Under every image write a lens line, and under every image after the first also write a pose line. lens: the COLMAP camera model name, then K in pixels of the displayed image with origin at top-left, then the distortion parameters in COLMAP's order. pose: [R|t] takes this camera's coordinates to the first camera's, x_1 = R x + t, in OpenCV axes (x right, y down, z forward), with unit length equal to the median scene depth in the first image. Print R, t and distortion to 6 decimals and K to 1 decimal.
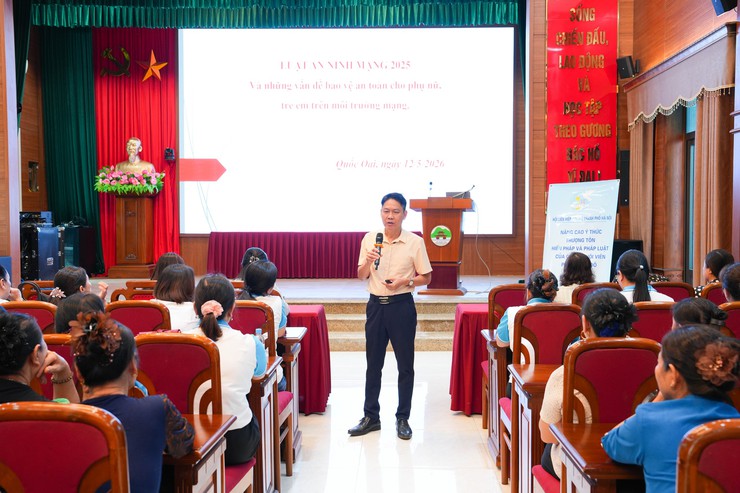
lens RADIAL K [[724.0, 0, 370.0], [0, 724.0, 246.5], [0, 0, 1]] dist [0.035802, 0.003044]
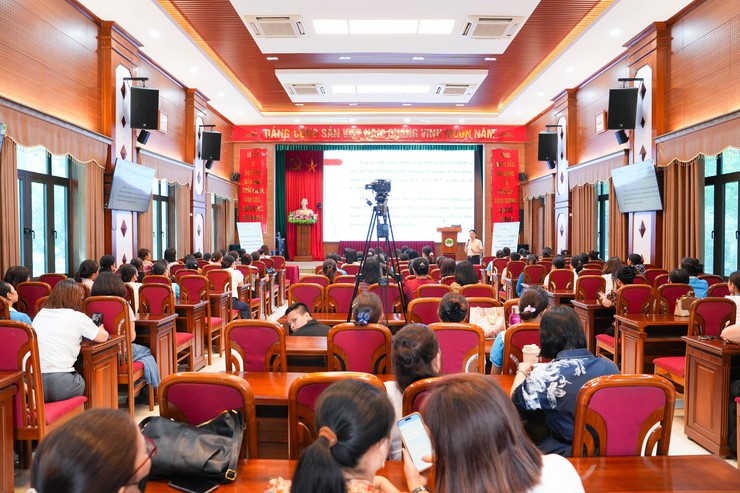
lens RADIAL K [[500.7, 0, 370.0], [0, 500.7, 246.5], [0, 0, 1]] dist [-0.051219, 0.000249]
pose [[0.999588, 0.000379, 0.028703, -0.227272], [-0.000203, 0.999981, -0.006114, 0.009000], [-0.028705, 0.006106, 0.999569, -0.713083]]
